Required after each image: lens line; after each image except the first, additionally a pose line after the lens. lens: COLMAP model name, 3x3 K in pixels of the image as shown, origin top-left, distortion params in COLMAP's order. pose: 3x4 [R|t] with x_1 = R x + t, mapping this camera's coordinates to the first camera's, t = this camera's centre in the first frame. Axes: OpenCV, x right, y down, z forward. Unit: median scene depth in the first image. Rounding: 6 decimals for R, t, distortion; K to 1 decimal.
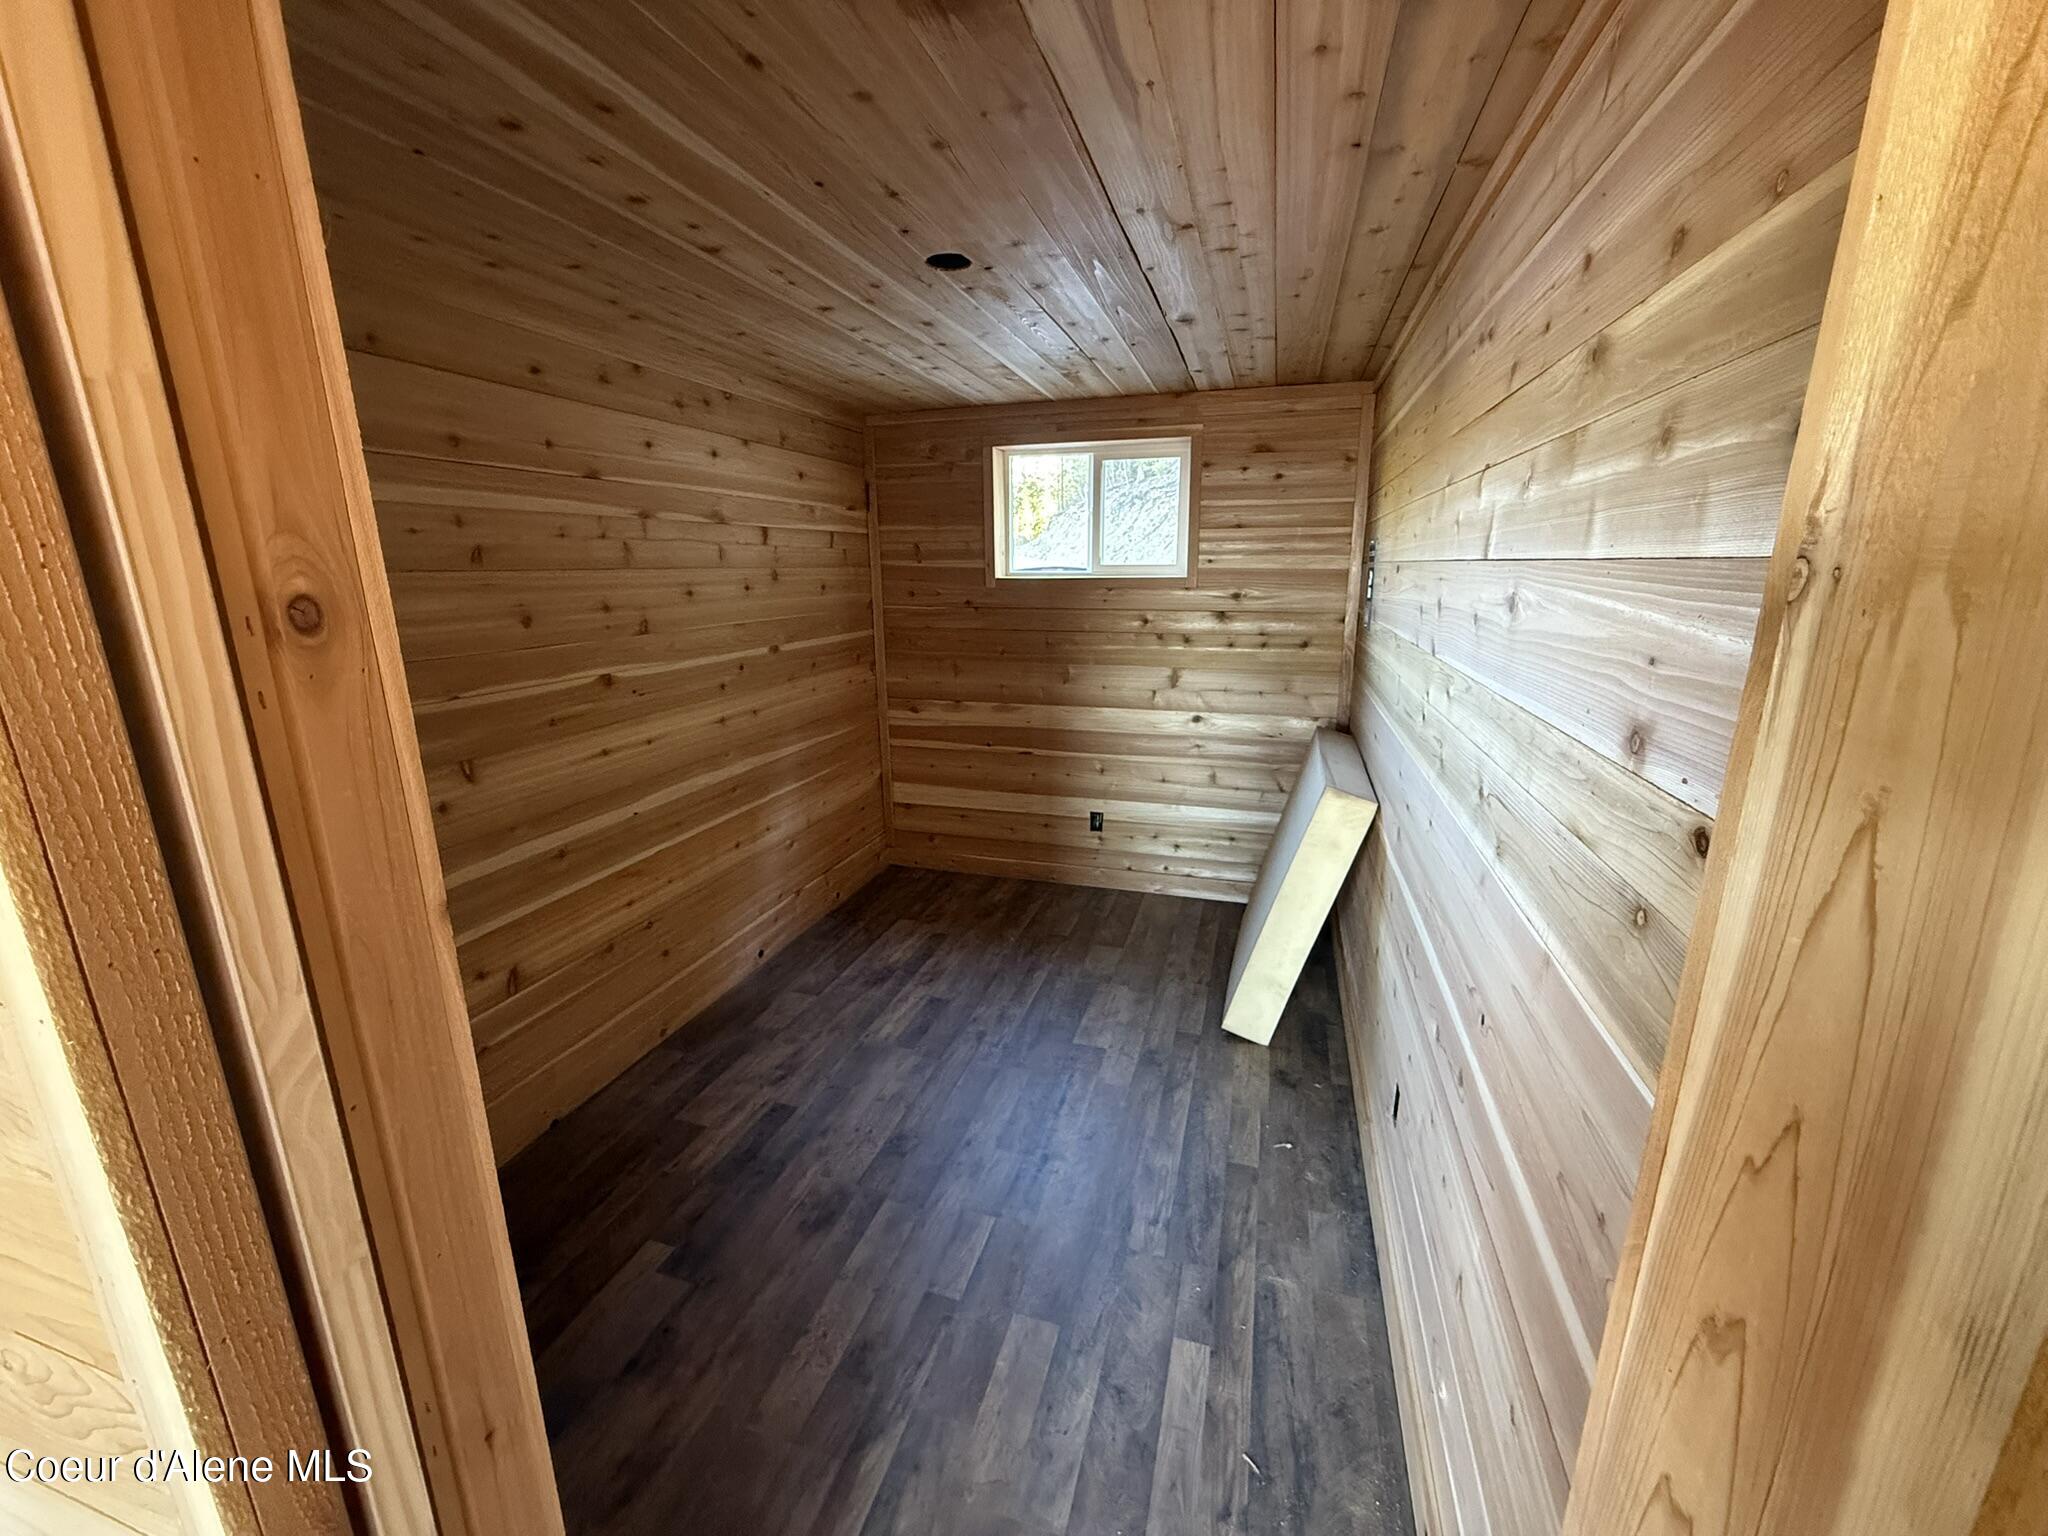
lens RADIAL K [[813.8, 0, 1010.5], [0, 813.8, 765.6], [0, 0, 1]] dist [-0.002101, 0.001008]
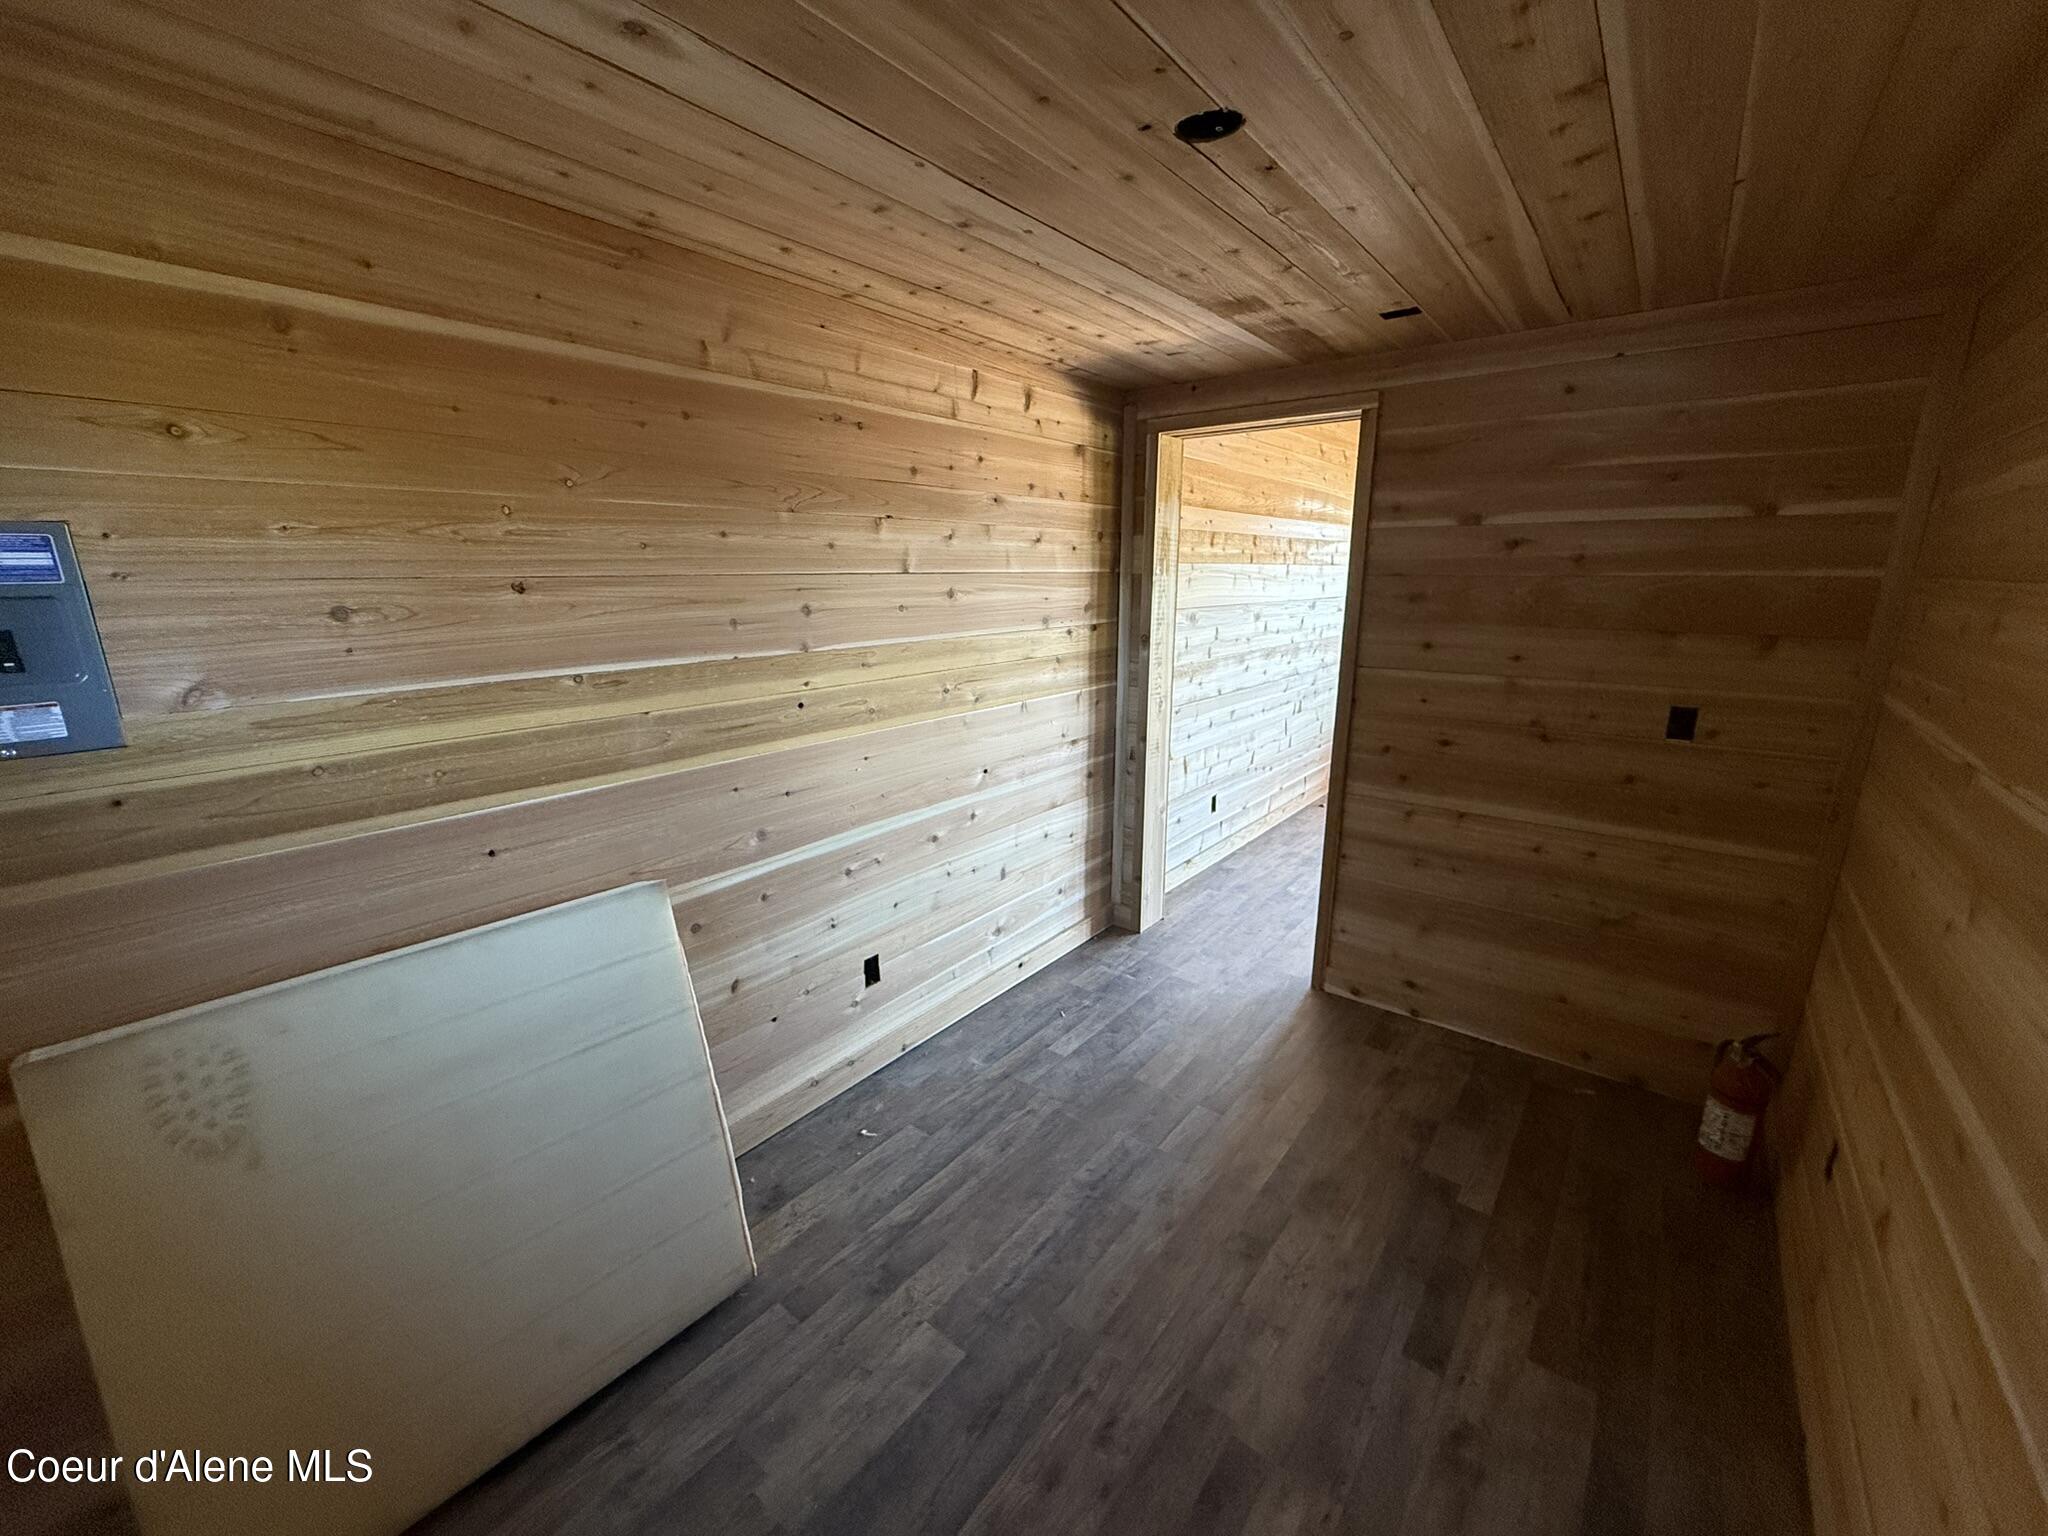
lens RADIAL K [[813.8, 0, 1015.6], [0, 813.8, 765.6], [0, 0, 1]] dist [-0.002101, 0.001008]
pose [[-0.931936, -0.074918, 0.354799, -0.203084], [0.098691, 0.889091, 0.446965, -0.464080], [-0.348934, 0.451558, -0.821182, 1.828517]]
